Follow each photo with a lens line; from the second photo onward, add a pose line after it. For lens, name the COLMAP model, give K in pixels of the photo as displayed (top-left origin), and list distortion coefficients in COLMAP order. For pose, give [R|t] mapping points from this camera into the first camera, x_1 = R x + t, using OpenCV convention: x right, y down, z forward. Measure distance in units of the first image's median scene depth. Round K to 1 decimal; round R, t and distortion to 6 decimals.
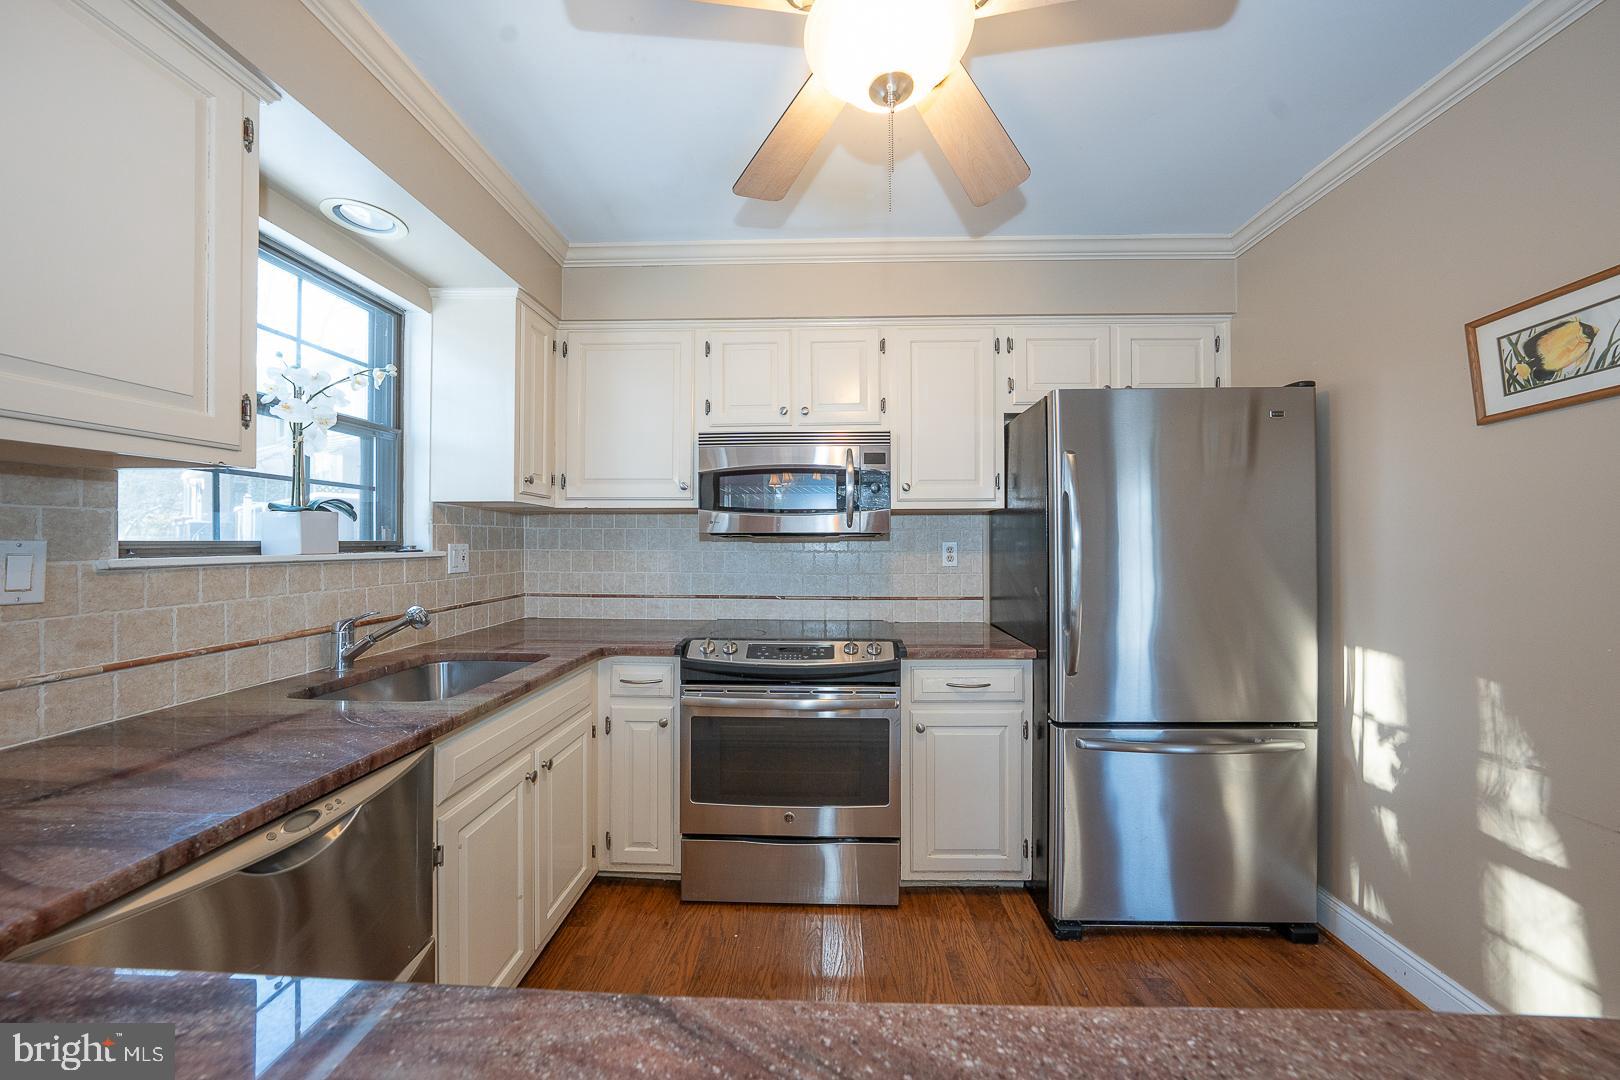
lens RADIAL K [[559.0, 0, 813.3], [0, 559.0, 539.8], [0, 0, 1]] dist [-0.024432, 0.004864]
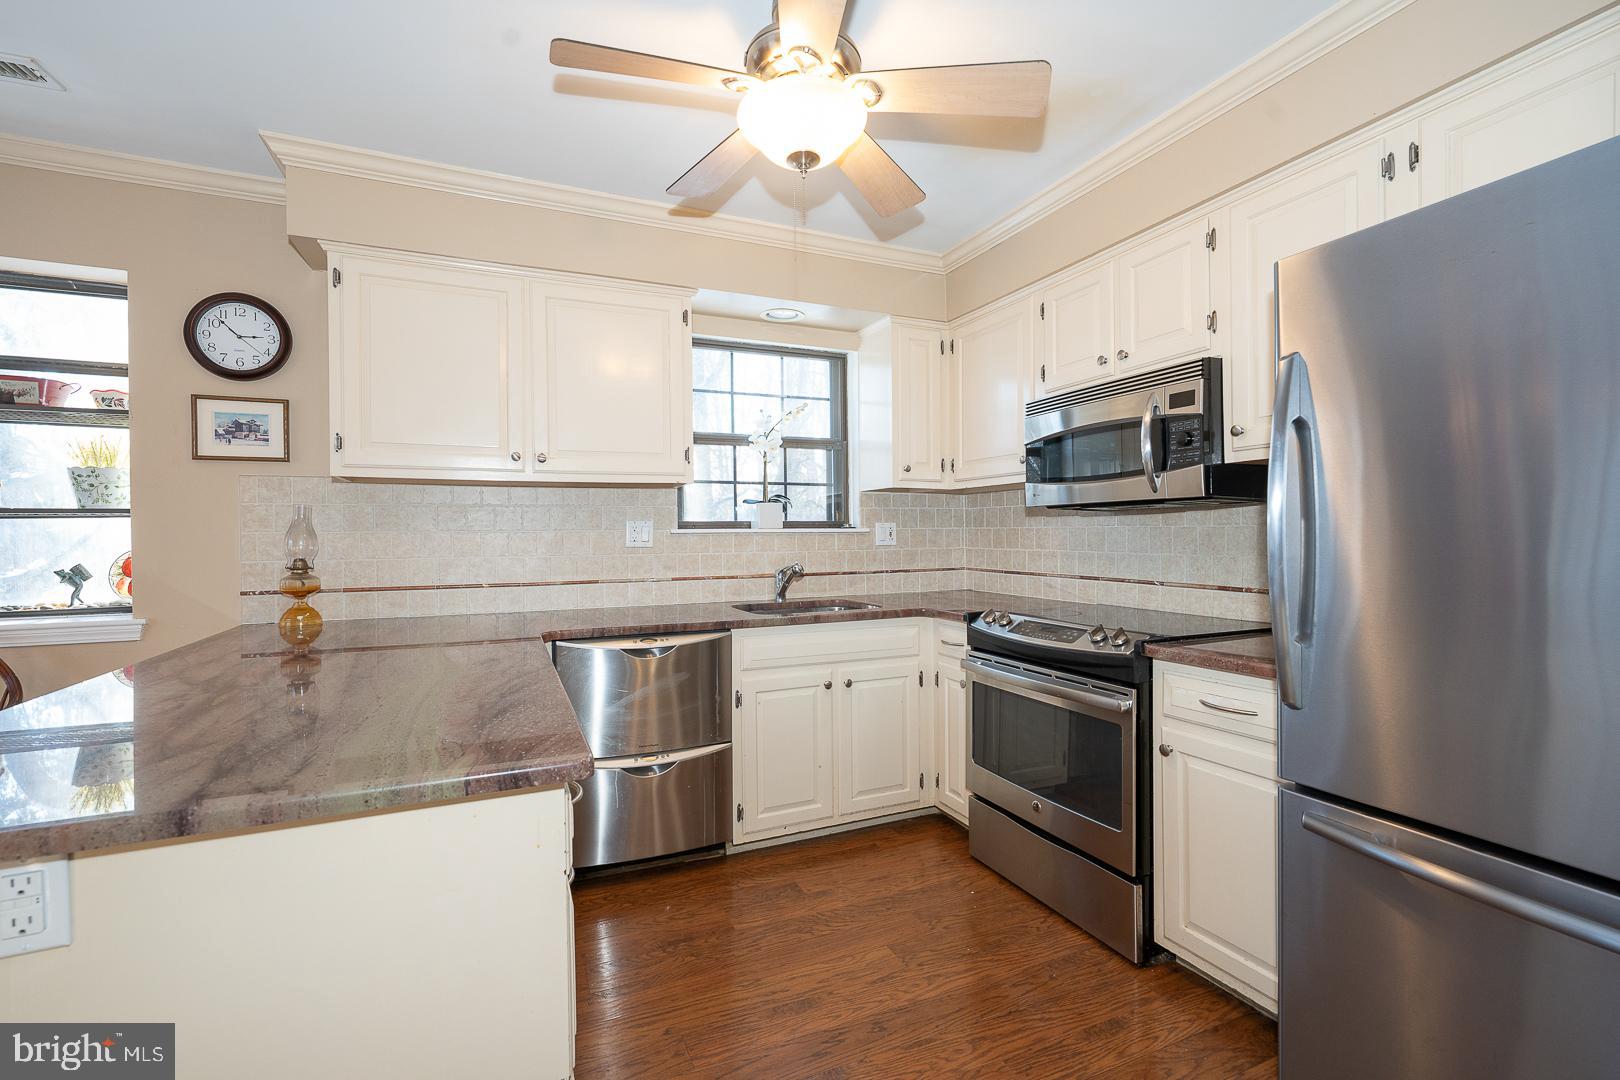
lens RADIAL K [[716.6, 0, 813.8], [0, 716.6, 538.8], [0, 0, 1]] dist [-0.005221, 0.001696]
pose [[0.436864, 0.000527, -0.899528, 0.836691], [0.012502, 0.999900, 0.006657, 0.033933], [0.899441, -0.014154, 0.436813, 0.135324]]
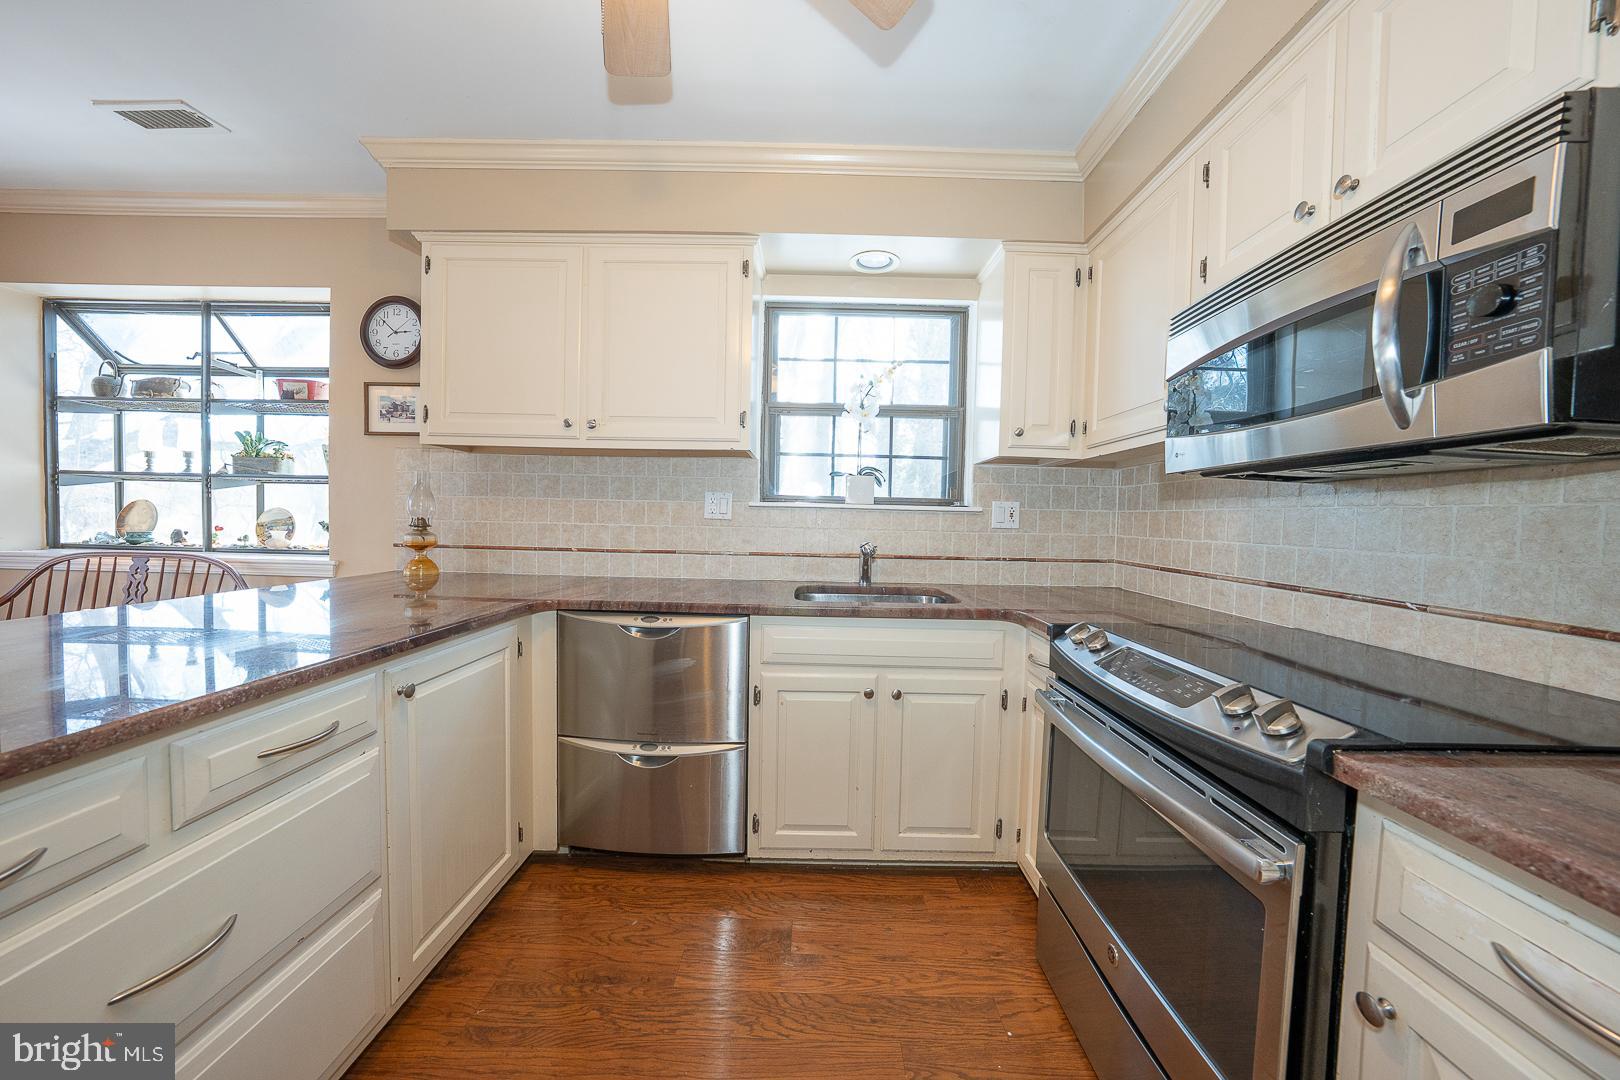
lens RADIAL K [[559.0, 0, 813.8], [0, 559.0, 538.8], [0, 0, 1]] dist [-0.024432, 0.004864]
pose [[0.031438, 0.033851, -0.998932, 0.474741], [-0.019951, 0.999248, 0.033234, 0.055186], [0.999307, 0.018885, 0.032090, 0.634809]]
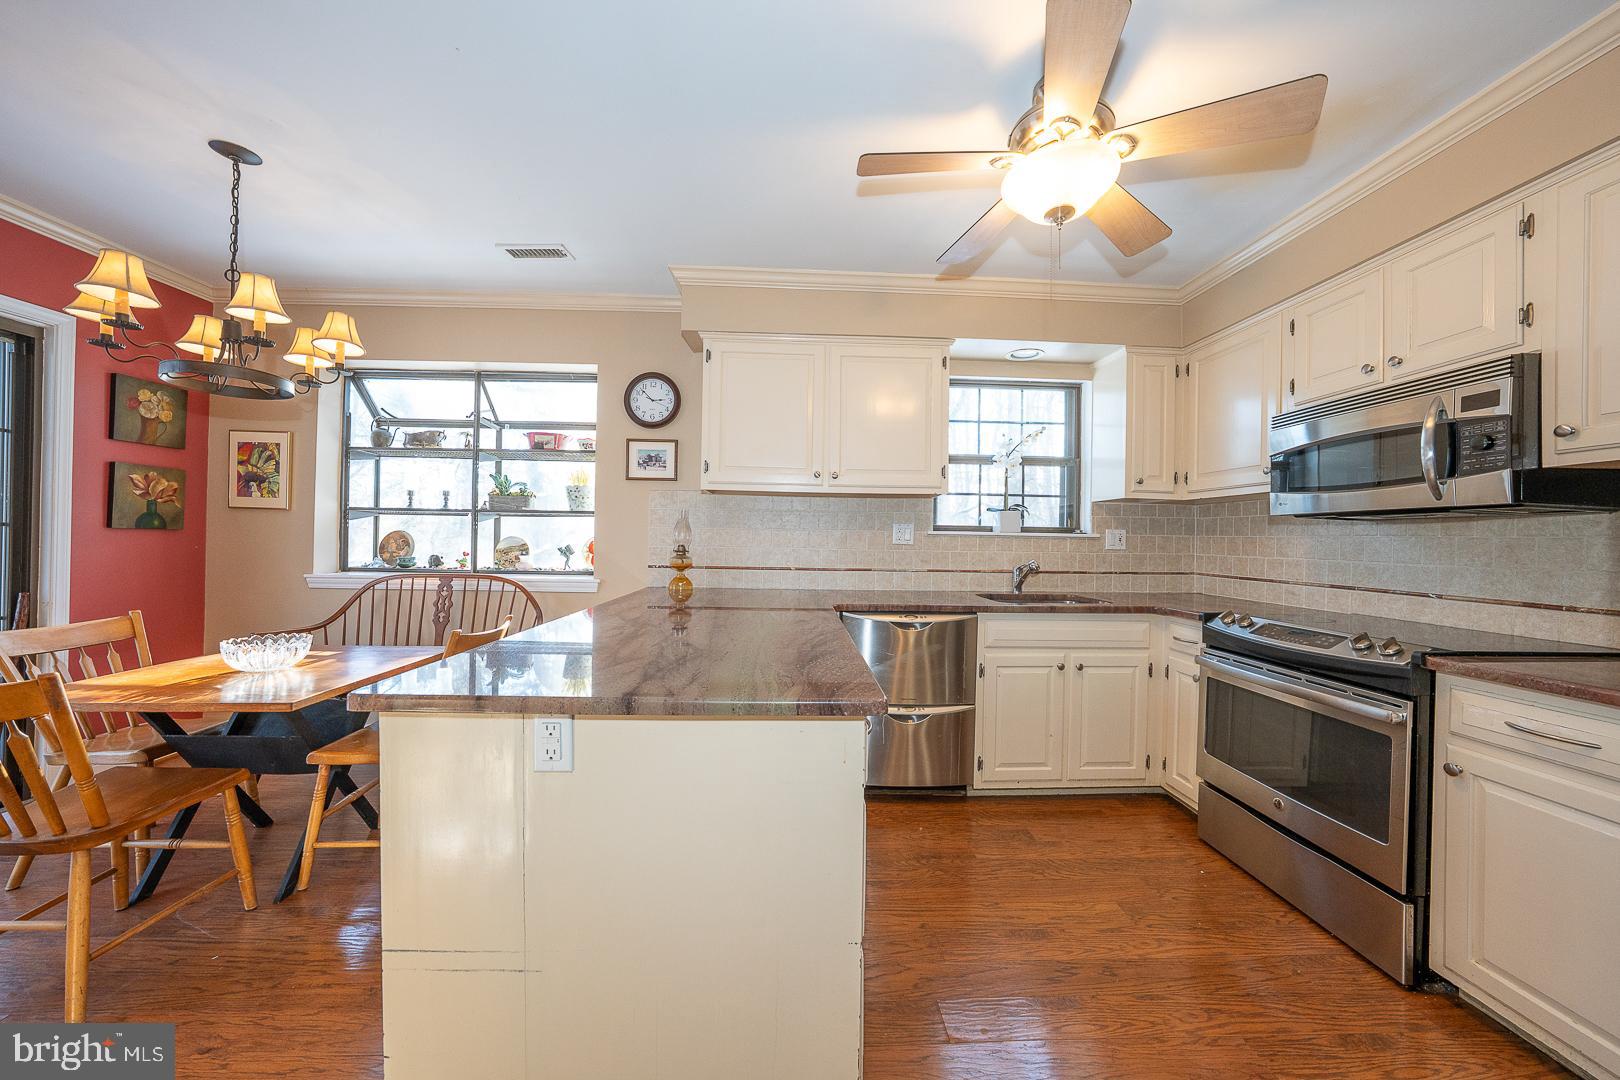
lens RADIAL K [[559.0, 0, 814.7], [0, 559.0, 539.0], [0, 0, 1]] dist [-0.024432, 0.004864]
pose [[0.076133, 0.000067, -0.997098, 0.809028], [-0.013042, 0.999915, -0.000929, 0.046773], [0.997012, 0.013075, 0.076128, 0.109556]]
